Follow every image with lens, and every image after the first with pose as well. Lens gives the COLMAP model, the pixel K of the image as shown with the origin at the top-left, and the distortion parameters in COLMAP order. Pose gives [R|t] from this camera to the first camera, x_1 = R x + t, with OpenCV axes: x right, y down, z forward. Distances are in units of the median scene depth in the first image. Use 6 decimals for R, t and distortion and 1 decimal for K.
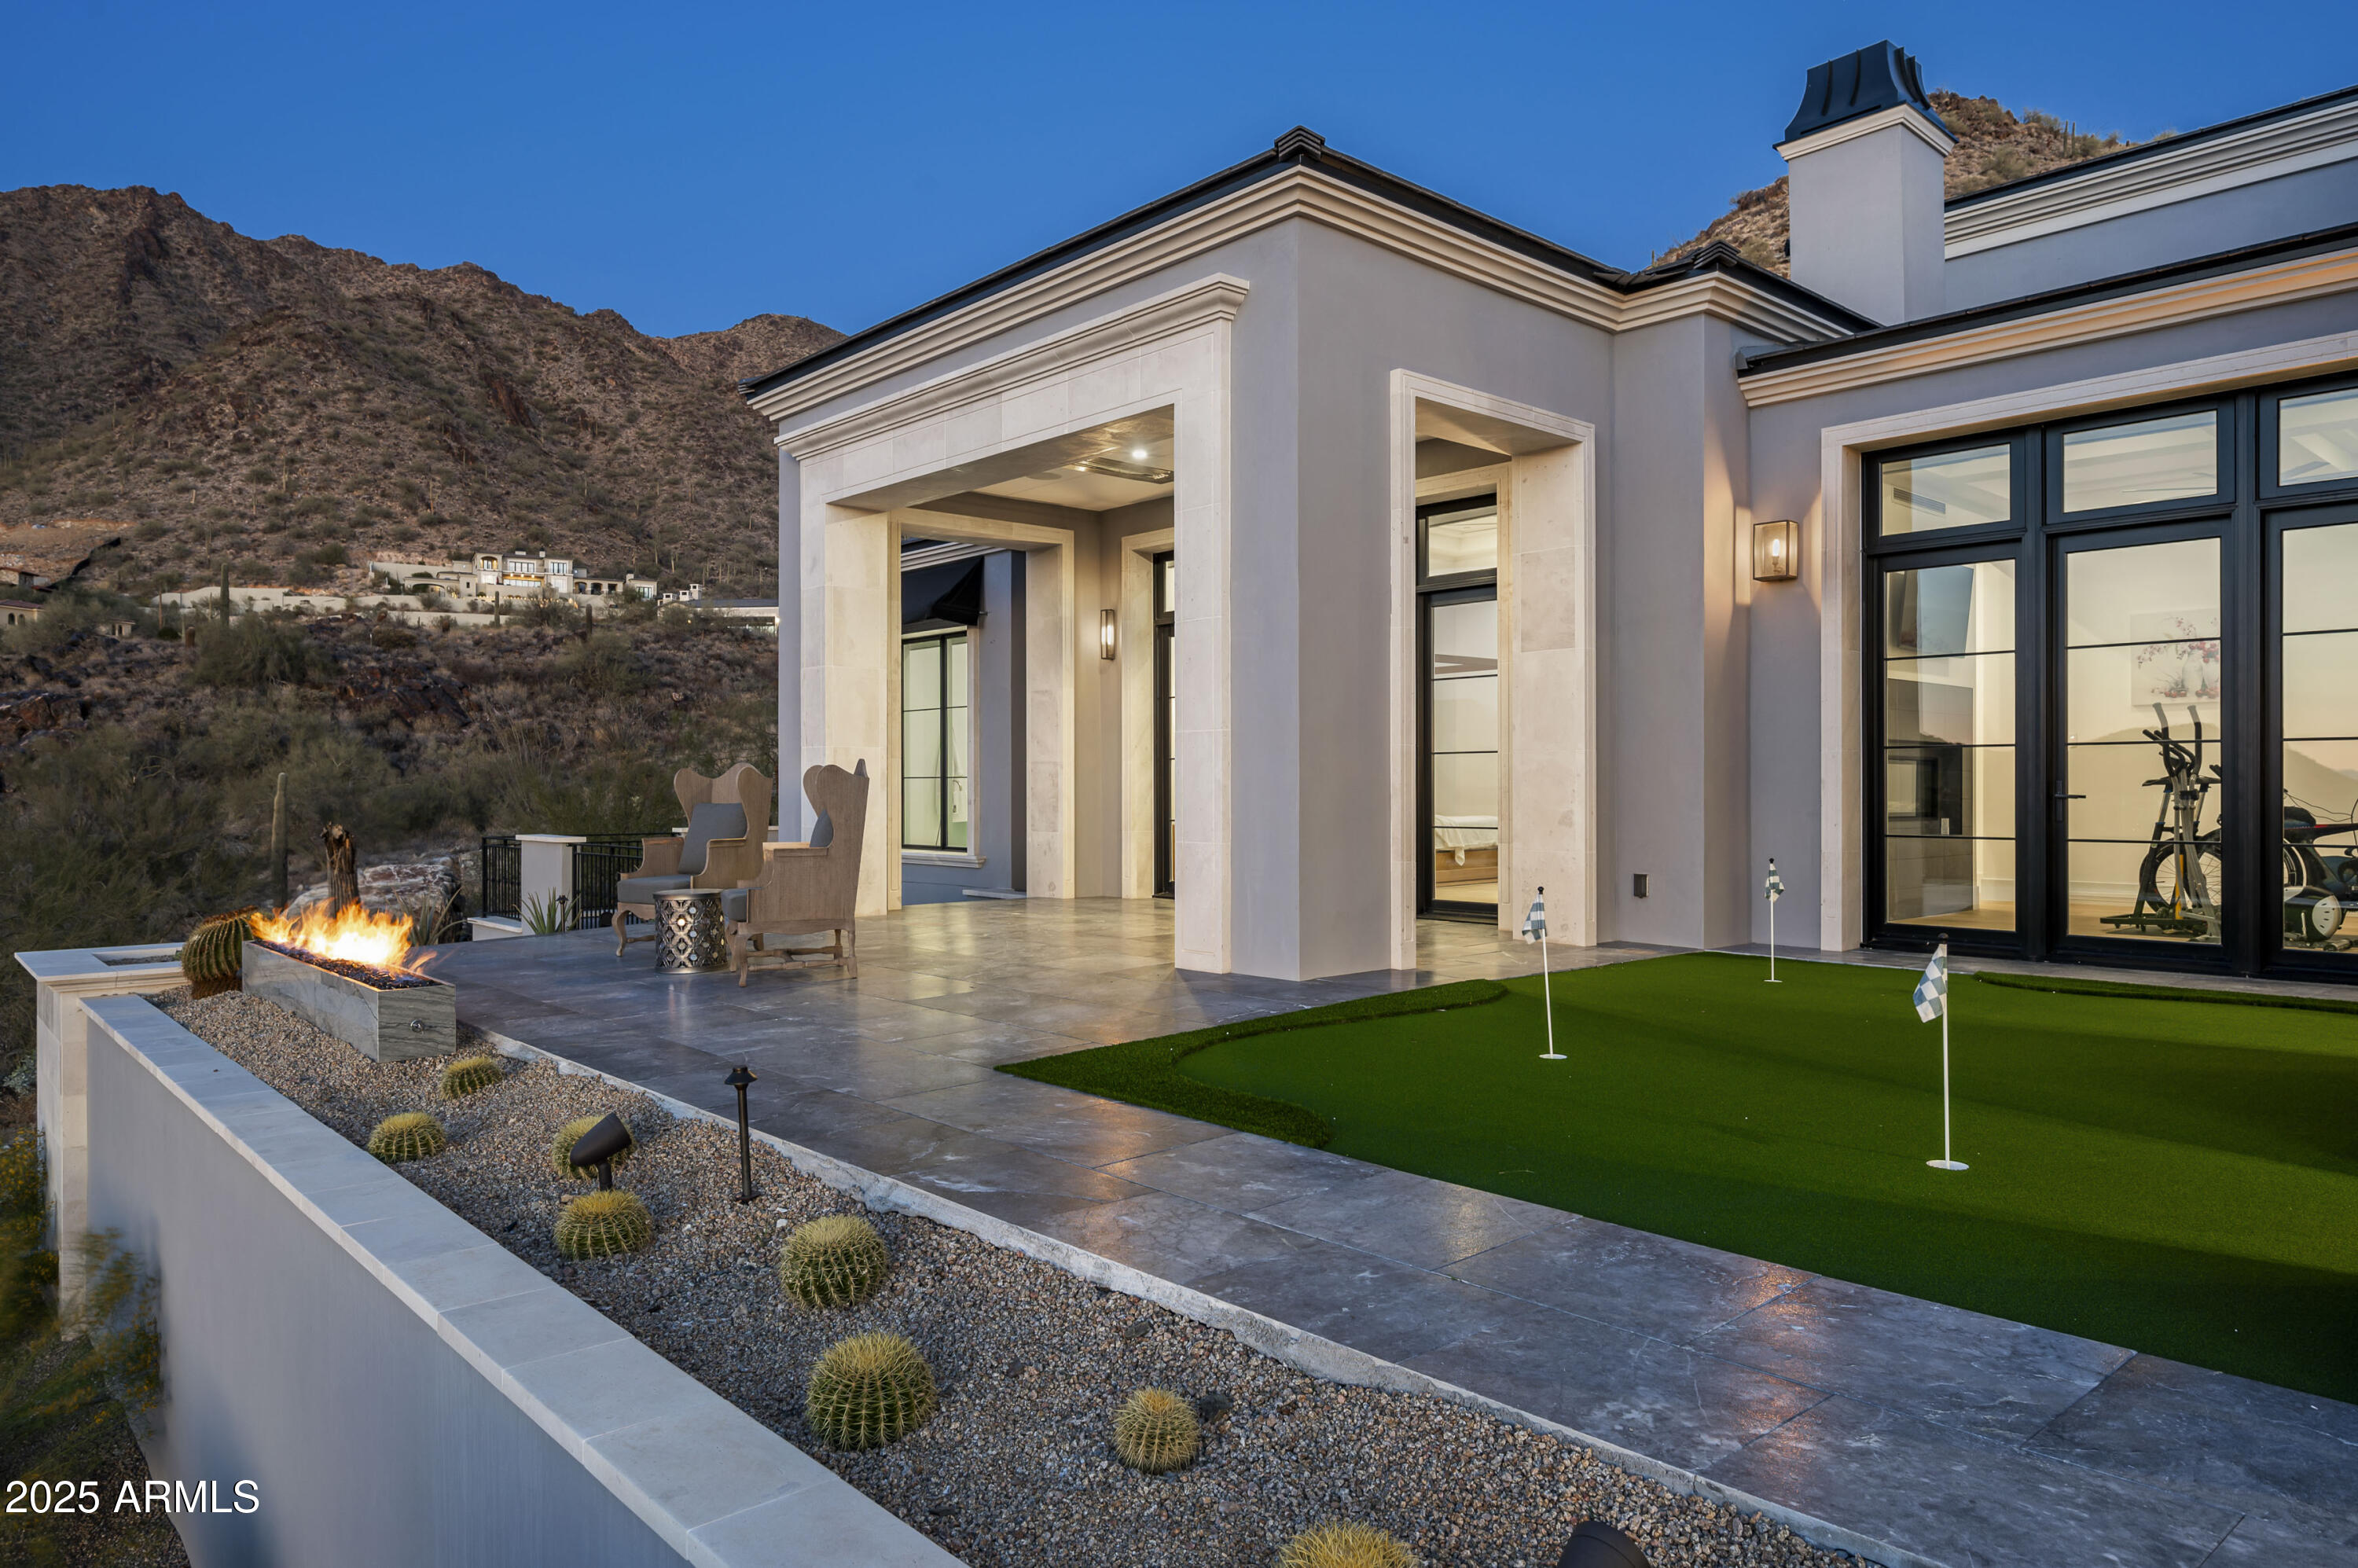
lens RADIAL K [[1487.3, 0, 1167.5], [0, 1487.3, 783.1], [0, 0, 1]] dist [-0.000244, -0.000615]
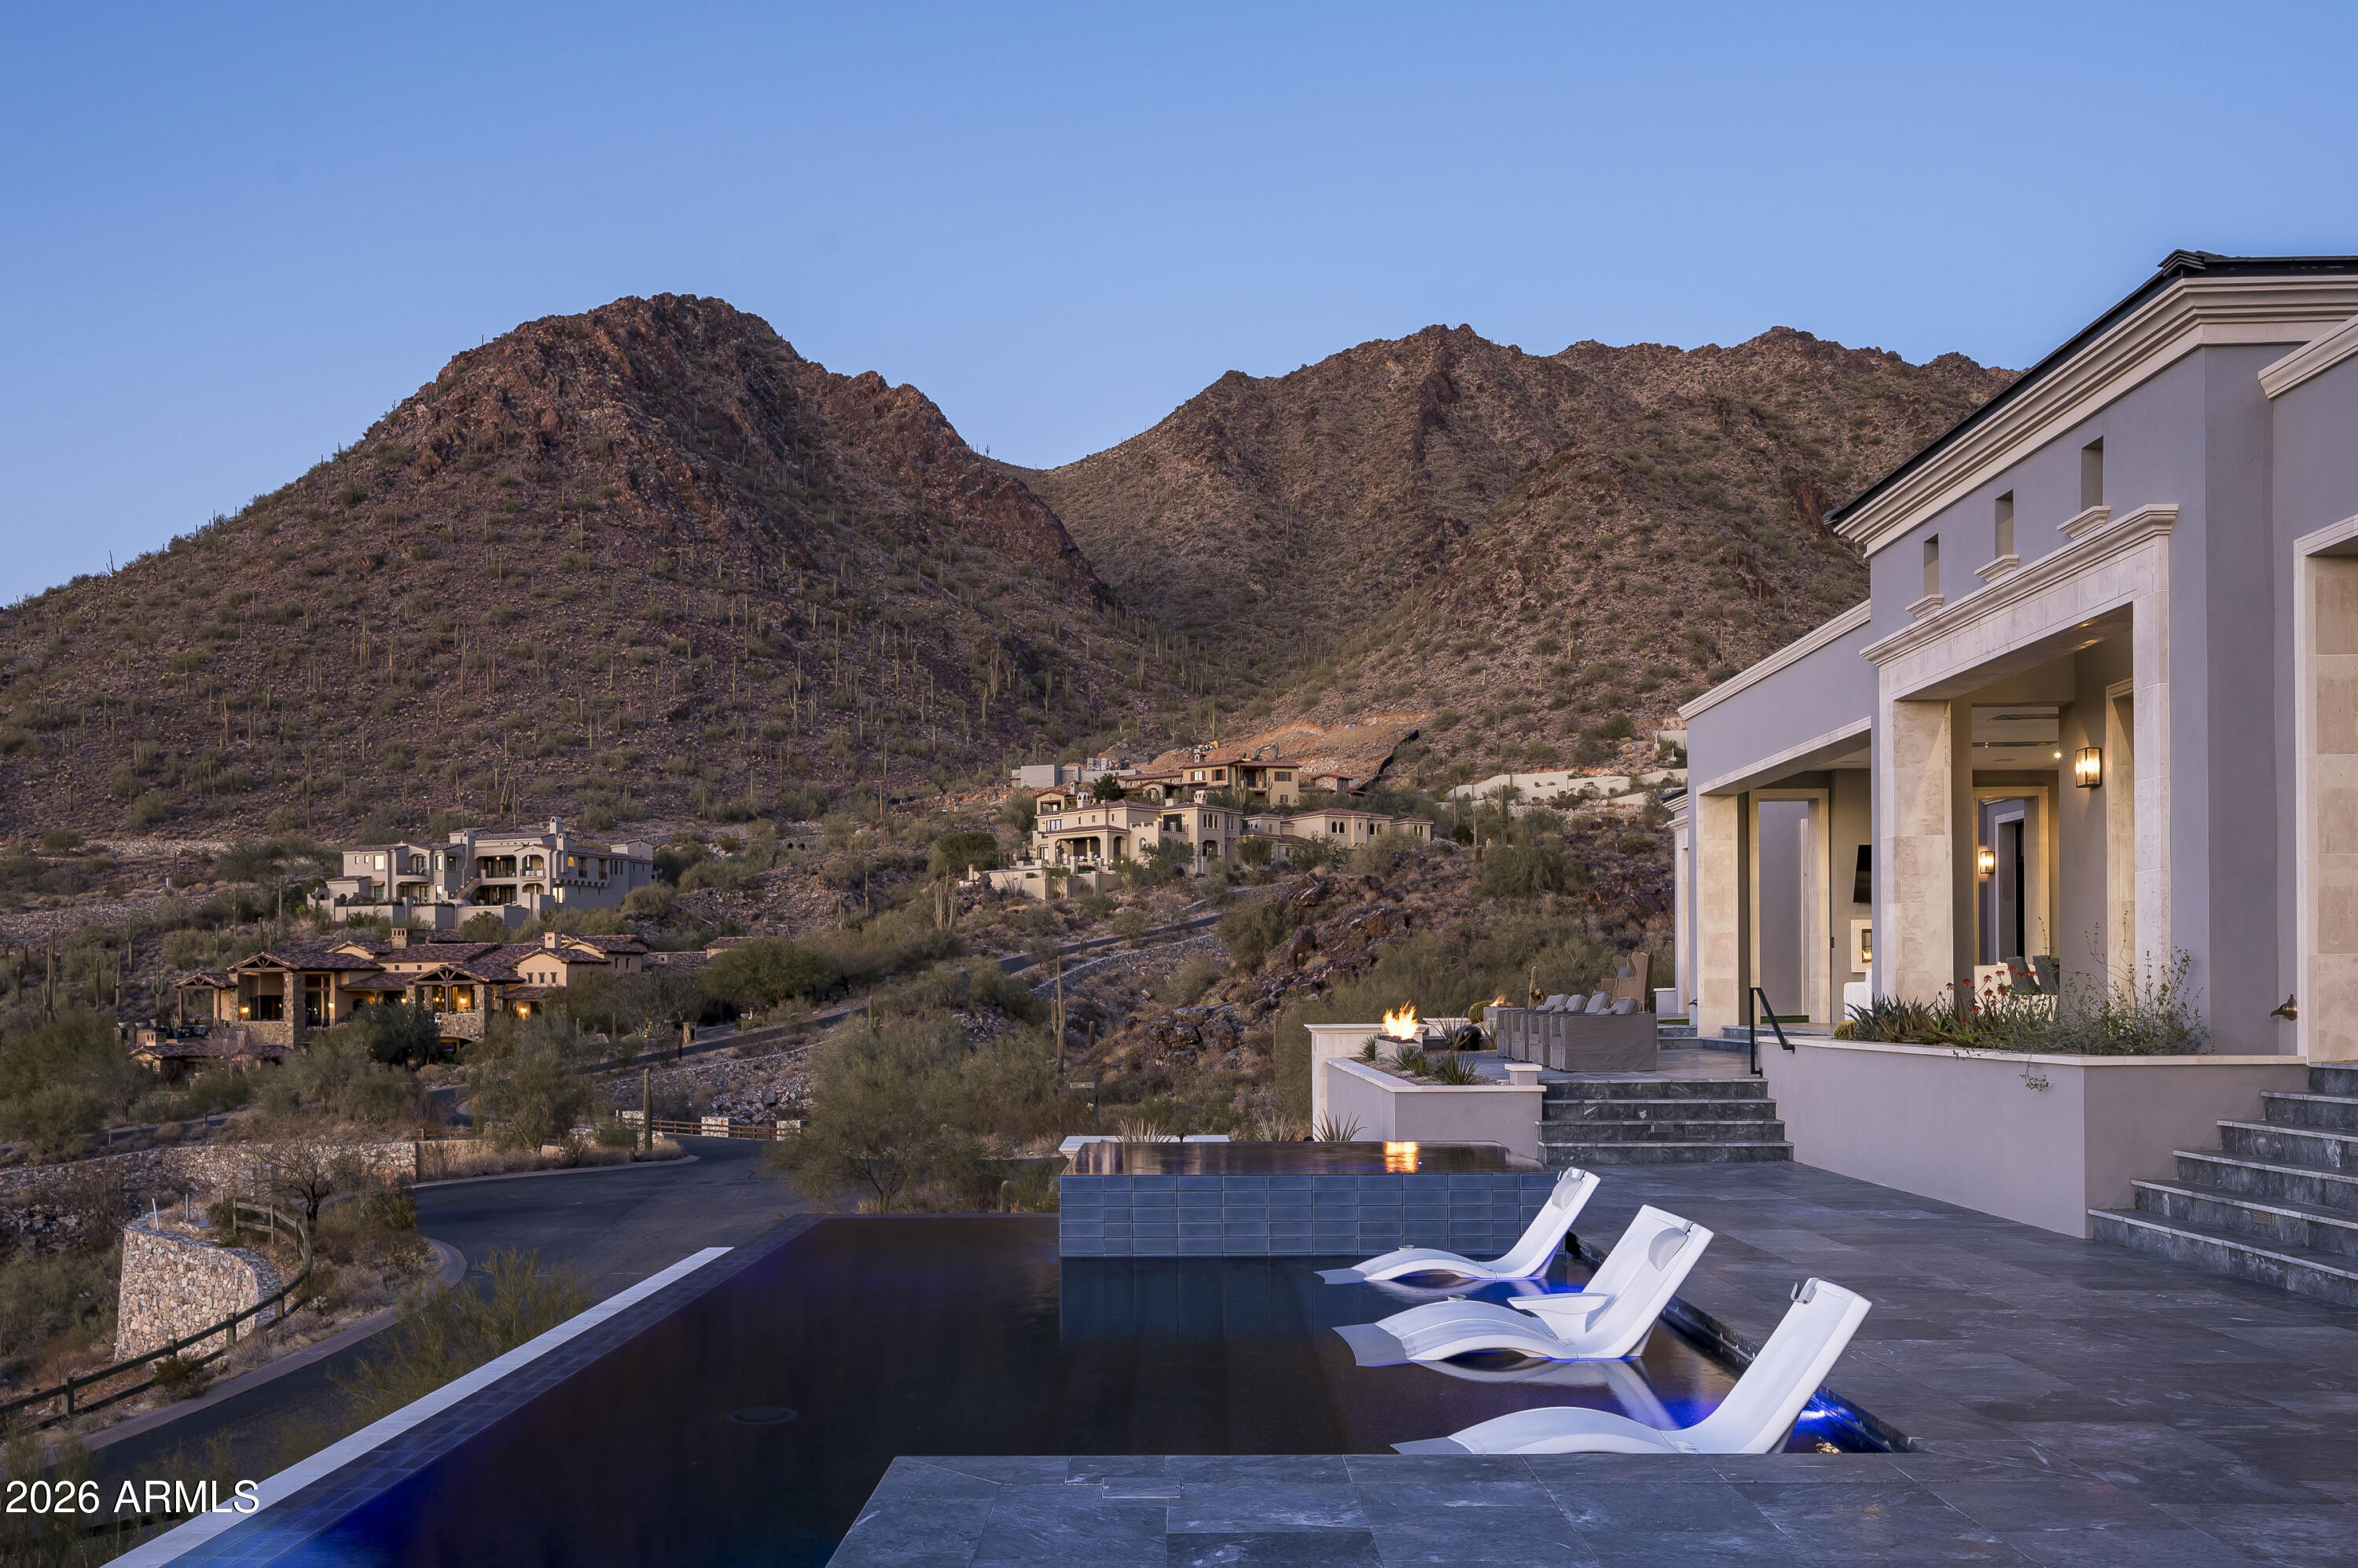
lens RADIAL K [[1990.1, 0, 1161.0], [0, 1990.1, 990.3], [0, 0, 1]] dist [-0.001190, 0.005175]
pose [[0.737057, -0.004508, -0.675816, 1.355318], [0.006095, 0.999981, -0.000023, 0.045096], [0.675803, -0.004102, 0.737071, -2.024228]]
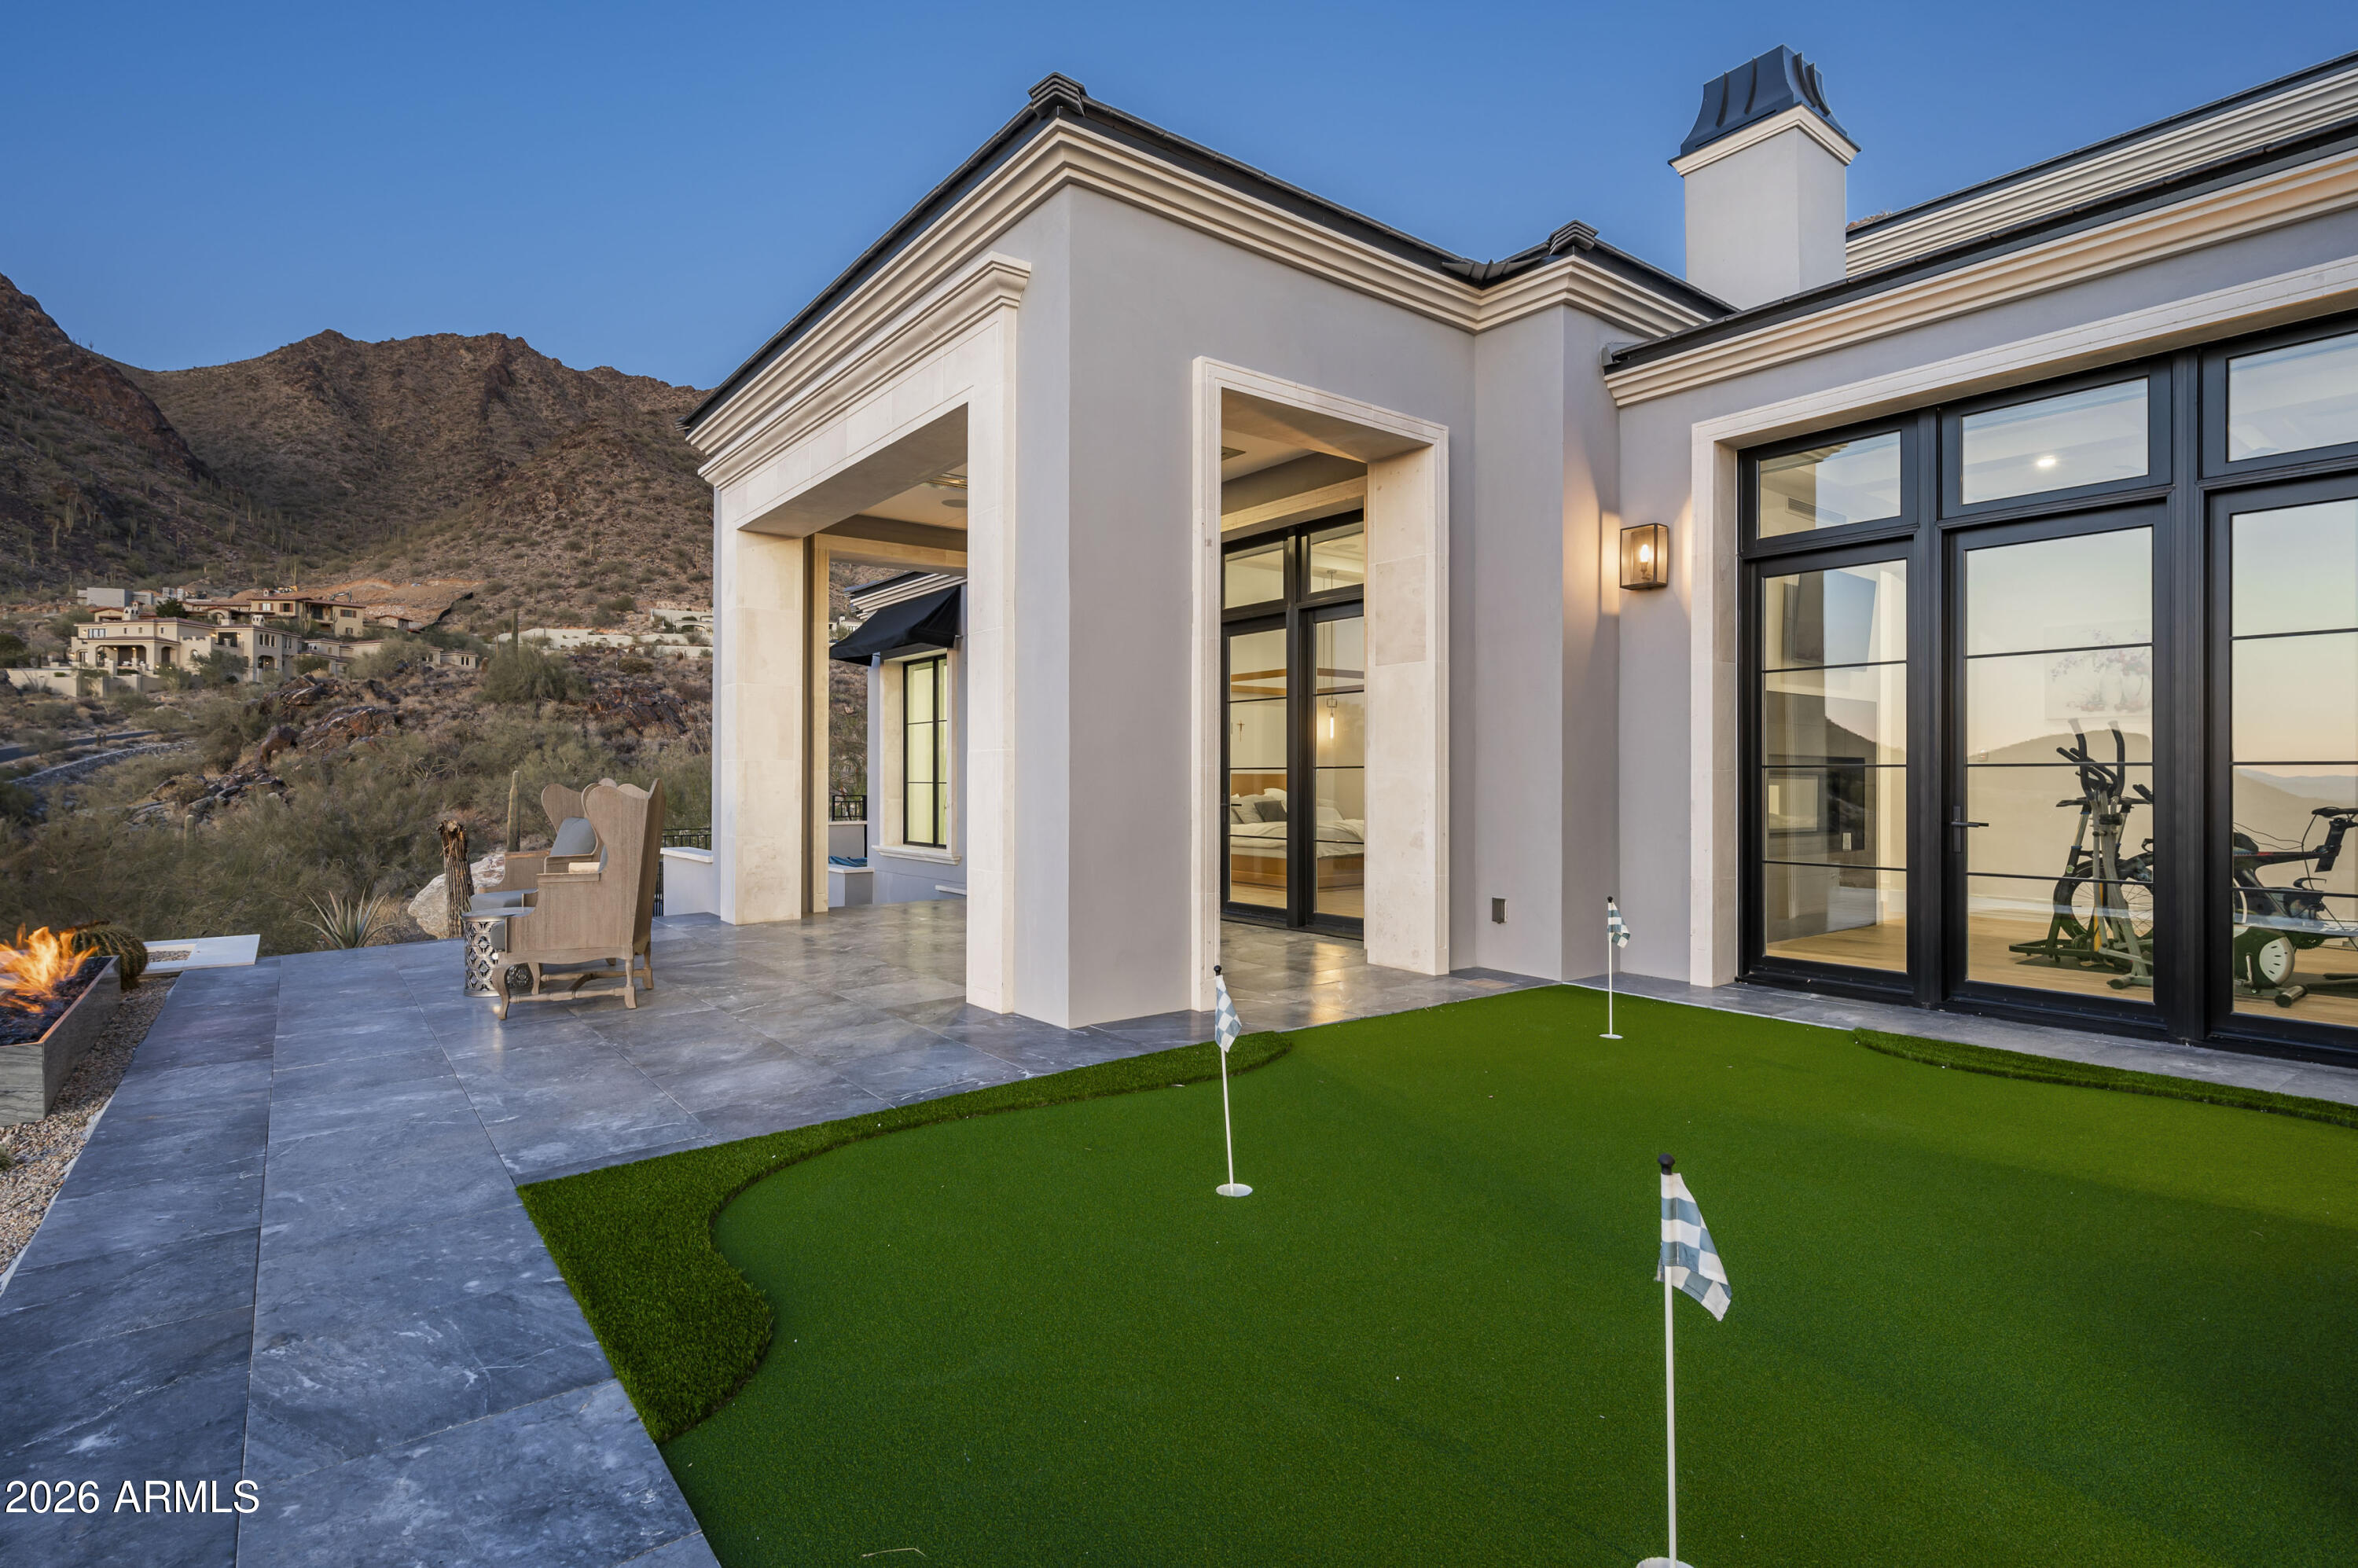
lens RADIAL K [[1154.9, 0, 1167.0], [0, 1154.9, 771.8], [0, 0, 1]] dist [0.000289, 0.000755]
pose [[0.997032, 0.002107, -0.076965, 0.132574], [-0.002387, 0.999991, -0.003558, -0.013617], [0.076957, 0.003732, 0.997027, 0.200540]]
